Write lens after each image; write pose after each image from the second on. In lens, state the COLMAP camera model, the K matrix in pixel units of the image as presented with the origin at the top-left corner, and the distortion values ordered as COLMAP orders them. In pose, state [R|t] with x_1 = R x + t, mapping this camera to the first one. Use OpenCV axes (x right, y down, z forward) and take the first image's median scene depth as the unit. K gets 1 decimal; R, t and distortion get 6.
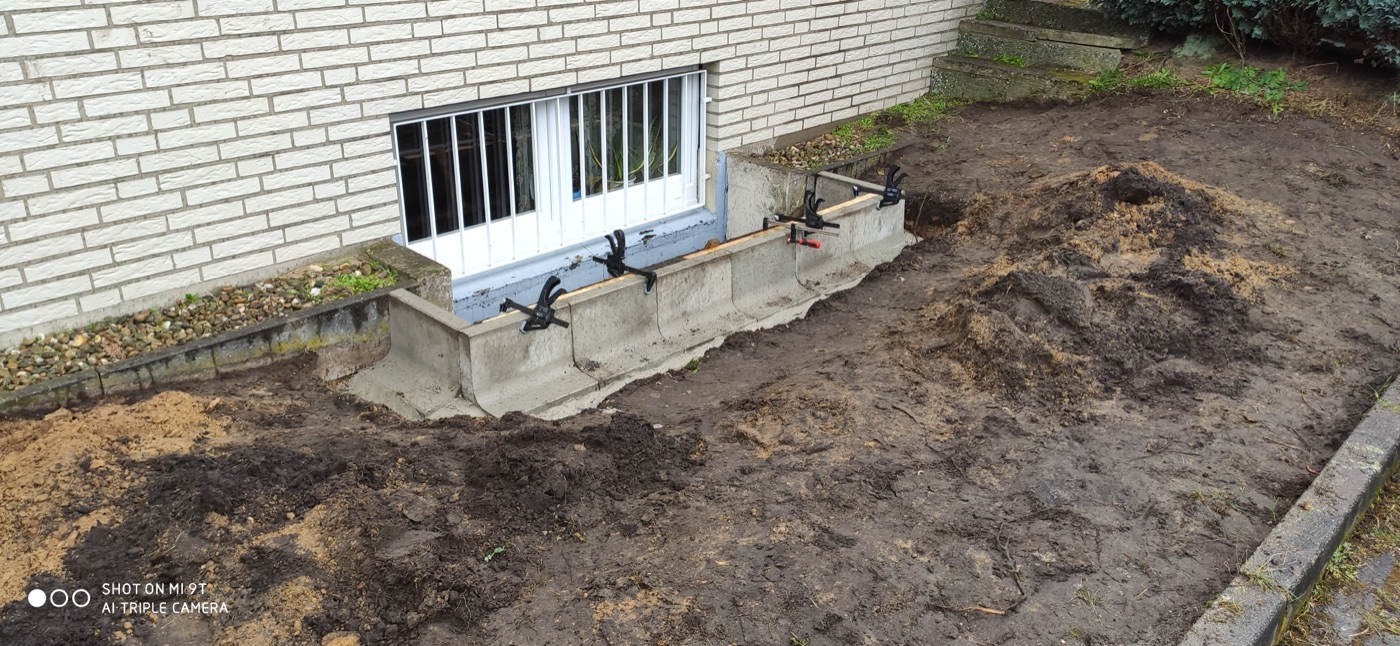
lens RADIAL K [[1035.4, 0, 697.8], [0, 1035.4, 328.4], [0, 0, 1]] dist [0.098189, -0.138691]
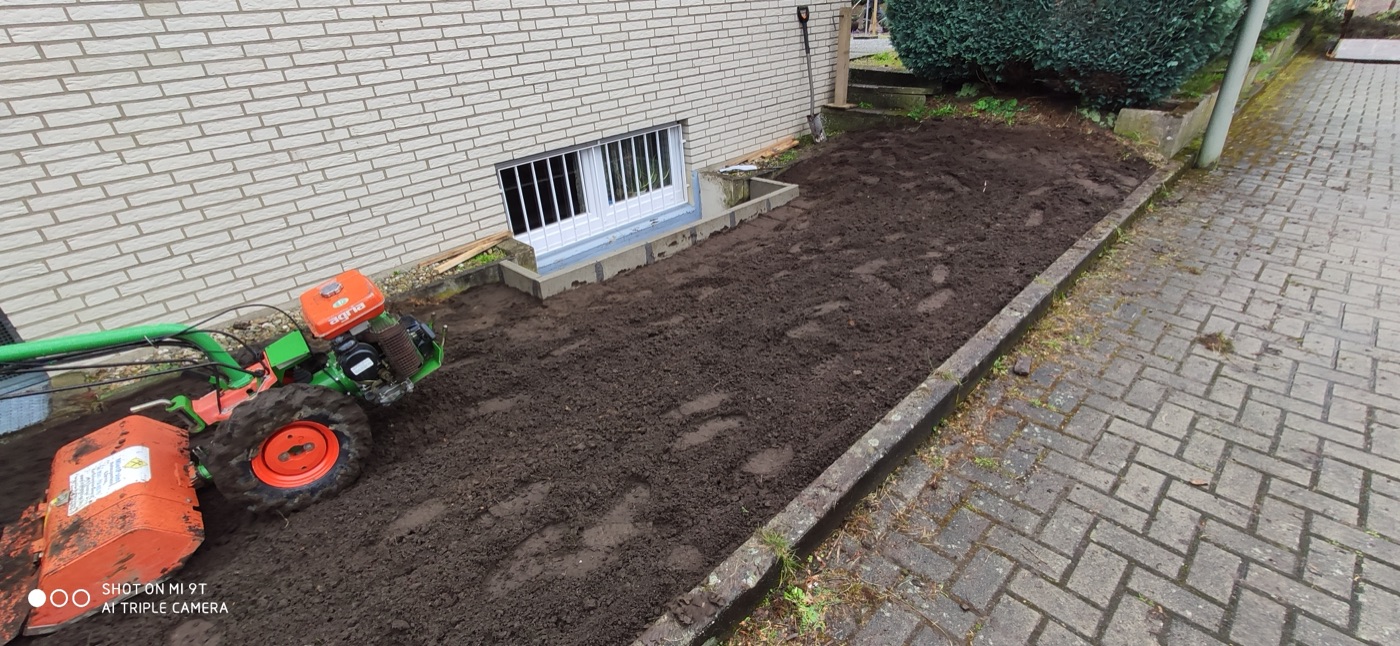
lens RADIAL K [[606.7, 0, 704.9], [0, 606.7, 328.9], [0, 0, 1]] dist [-0.054986, 0.044035]
pose [[0.996525, -0.067298, -0.049087, 0.089313], [0.070839, 0.994711, 0.074373, 0.023901], [0.043822, -0.077592, 0.996022, -0.033912]]
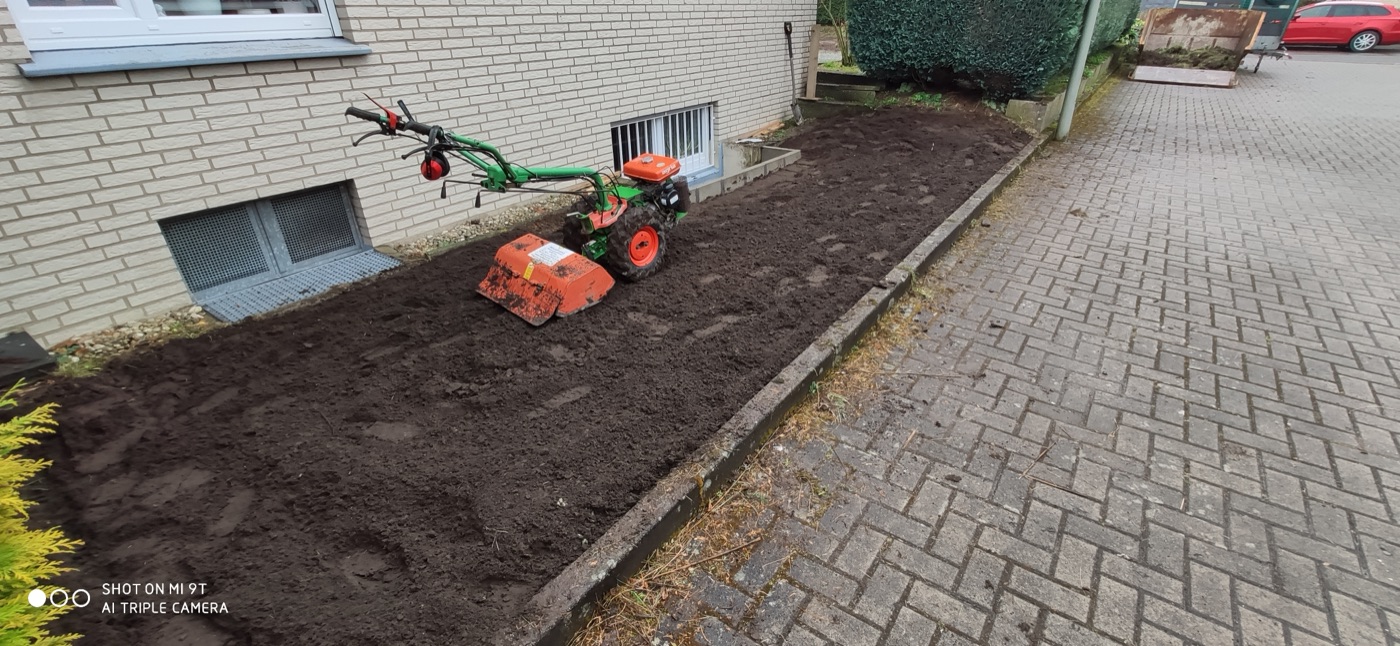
lens RADIAL K [[603.3, 0, 704.7], [0, 603.3, 333.4], [0, 0, 1]] dist [-0.039087, 0.024286]
pose [[0.986735, -0.108081, 0.121133, -0.274114], [0.099920, 0.992420, 0.071544, 0.195880], [-0.127948, -0.058491, 0.990055, -0.436722]]
